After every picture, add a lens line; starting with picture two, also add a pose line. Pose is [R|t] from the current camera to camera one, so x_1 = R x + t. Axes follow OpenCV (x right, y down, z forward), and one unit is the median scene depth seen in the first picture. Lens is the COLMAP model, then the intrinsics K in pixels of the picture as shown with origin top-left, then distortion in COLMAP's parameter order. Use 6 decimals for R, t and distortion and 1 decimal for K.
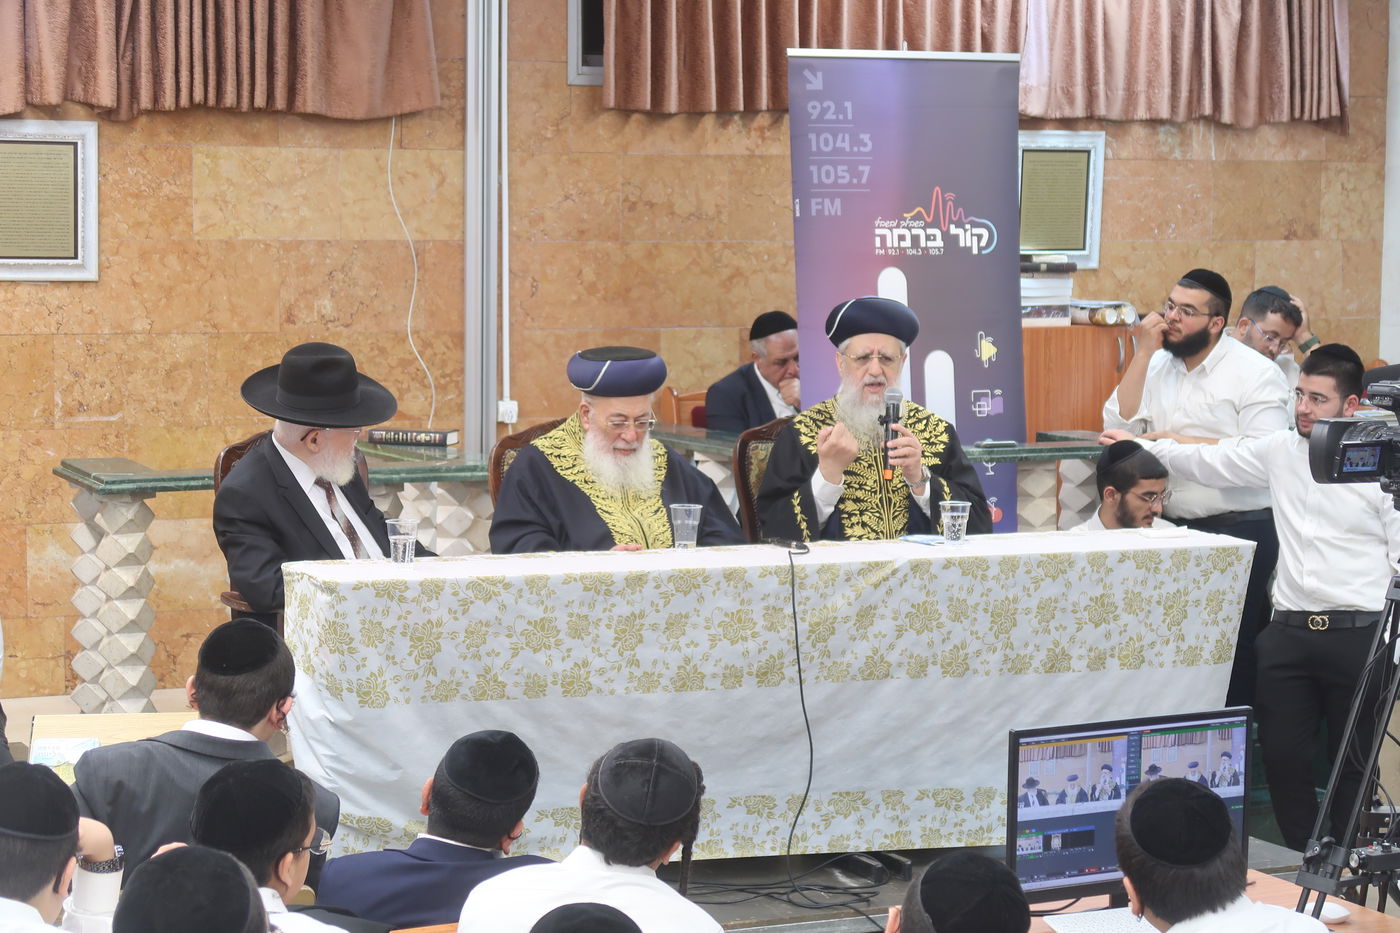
lens RADIAL K [[2936.5, 0, 699.5], [0, 2936.5, 496.0], [0, 0, 1]] dist [0.045408, -0.302851]
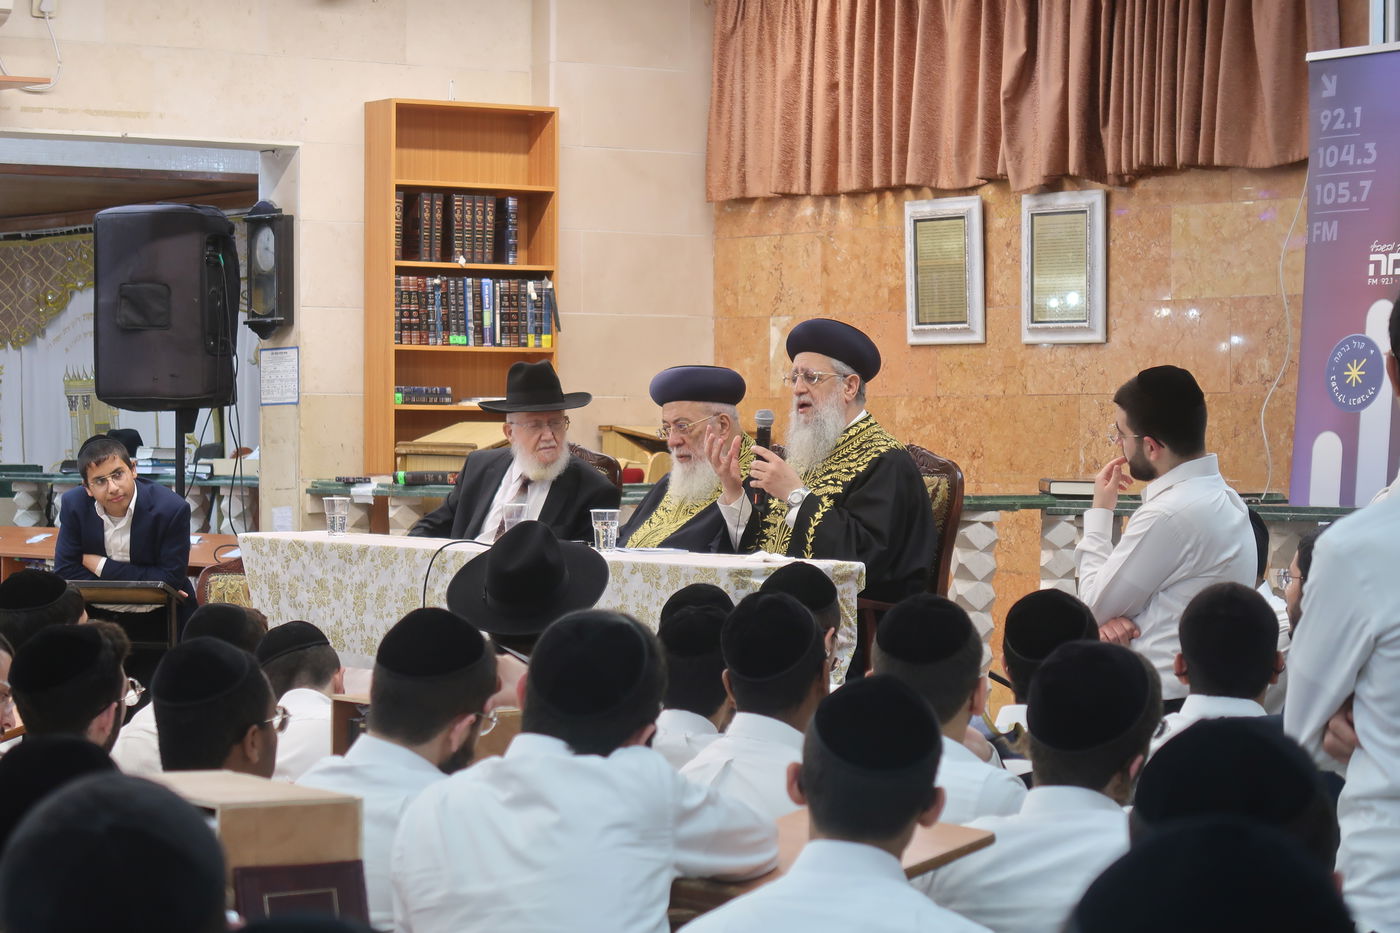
lens RADIAL K [[3948.6, 0, 649.2], [0, 3948.6, 466.8], [0, 0, 1]] dist [0.104519, 0.018747]
pose [[0.168791, 0.003483, -0.985646, 1.135609], [-0.092696, 0.995618, -0.012356, 0.002349], [0.981283, 0.093451, 0.168374, 0.612161]]
